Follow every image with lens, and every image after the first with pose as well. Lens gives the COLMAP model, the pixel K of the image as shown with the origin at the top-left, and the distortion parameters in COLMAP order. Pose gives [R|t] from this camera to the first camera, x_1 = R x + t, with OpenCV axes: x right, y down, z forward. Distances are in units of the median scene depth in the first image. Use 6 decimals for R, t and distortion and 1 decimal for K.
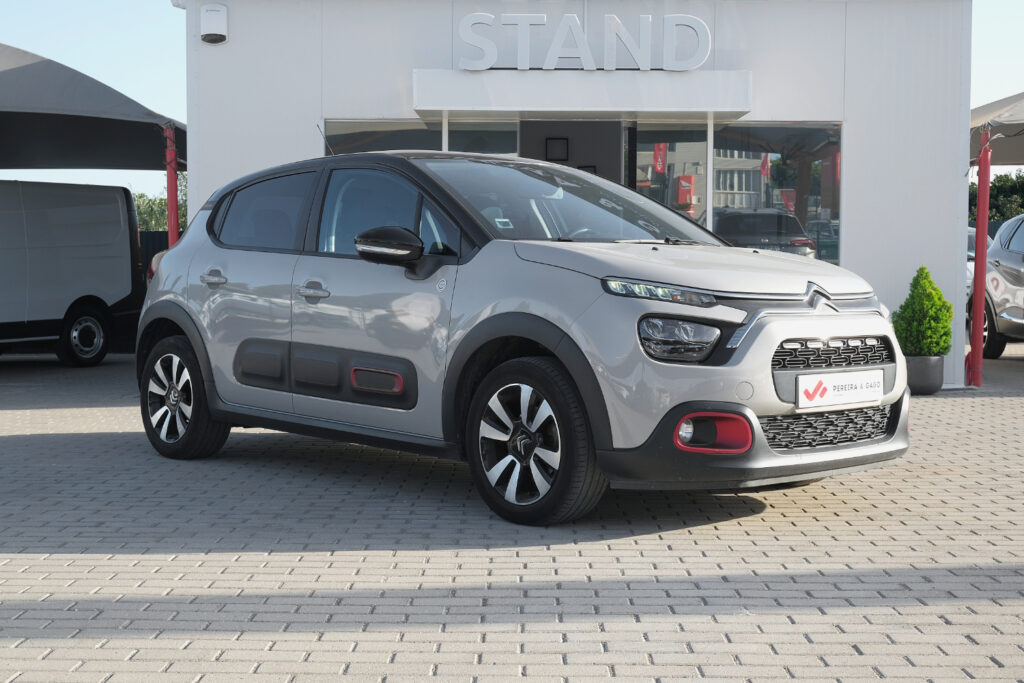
lens RADIAL K [[1431.3, 0, 512.0], [0, 1431.3, 341.5], [0, 0, 1]] dist [-0.006501, -0.009655]
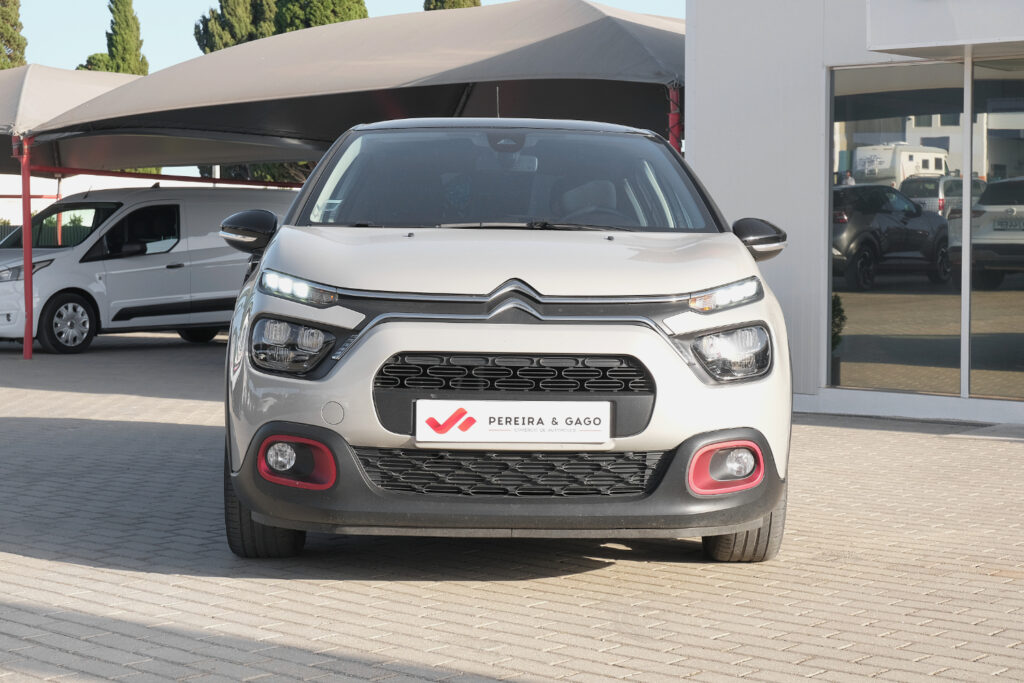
lens RADIAL K [[1771.4, 0, 512.0], [0, 1771.4, 341.5], [0, 0, 1]] dist [0.001572, 0.044086]
pose [[0.750774, 0.039336, -0.659386, 0.829645], [-0.038035, 0.999143, 0.016299, -0.023981], [0.659463, 0.012843, 0.751628, 0.295559]]
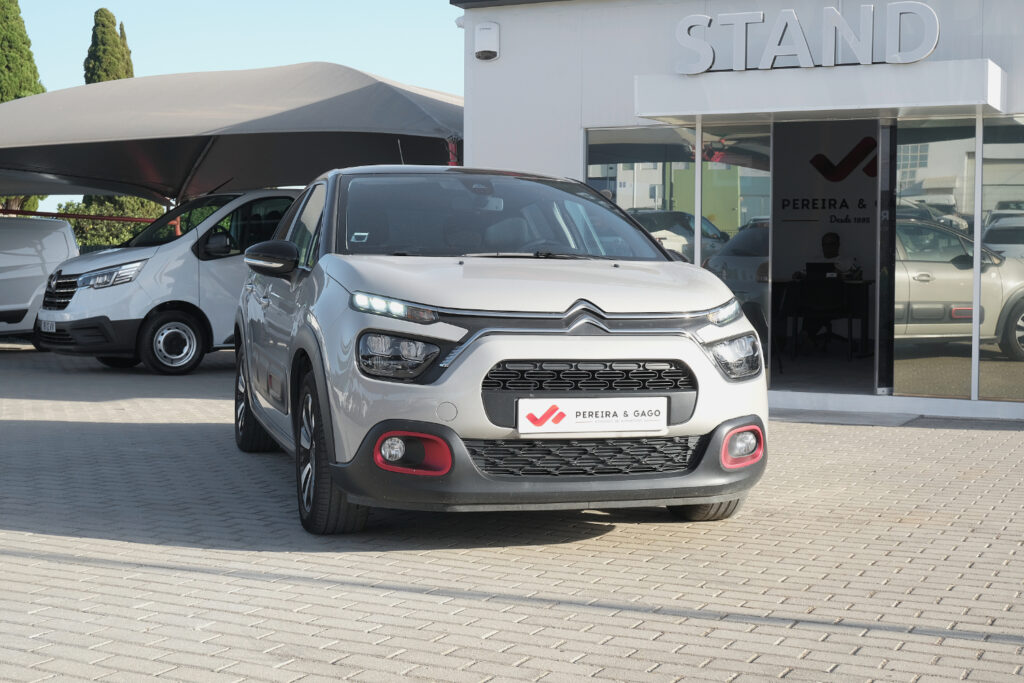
lens RADIAL K [[1439.5, 0, 512.0], [0, 1439.5, 341.5], [0, 0, 1]] dist [-0.041830, -0.085741]
pose [[0.894958, 0.028837, -0.445218, 0.588938], [-0.029240, 0.999555, 0.005965, -0.018547], [0.445192, 0.007680, 0.895402, 0.138038]]
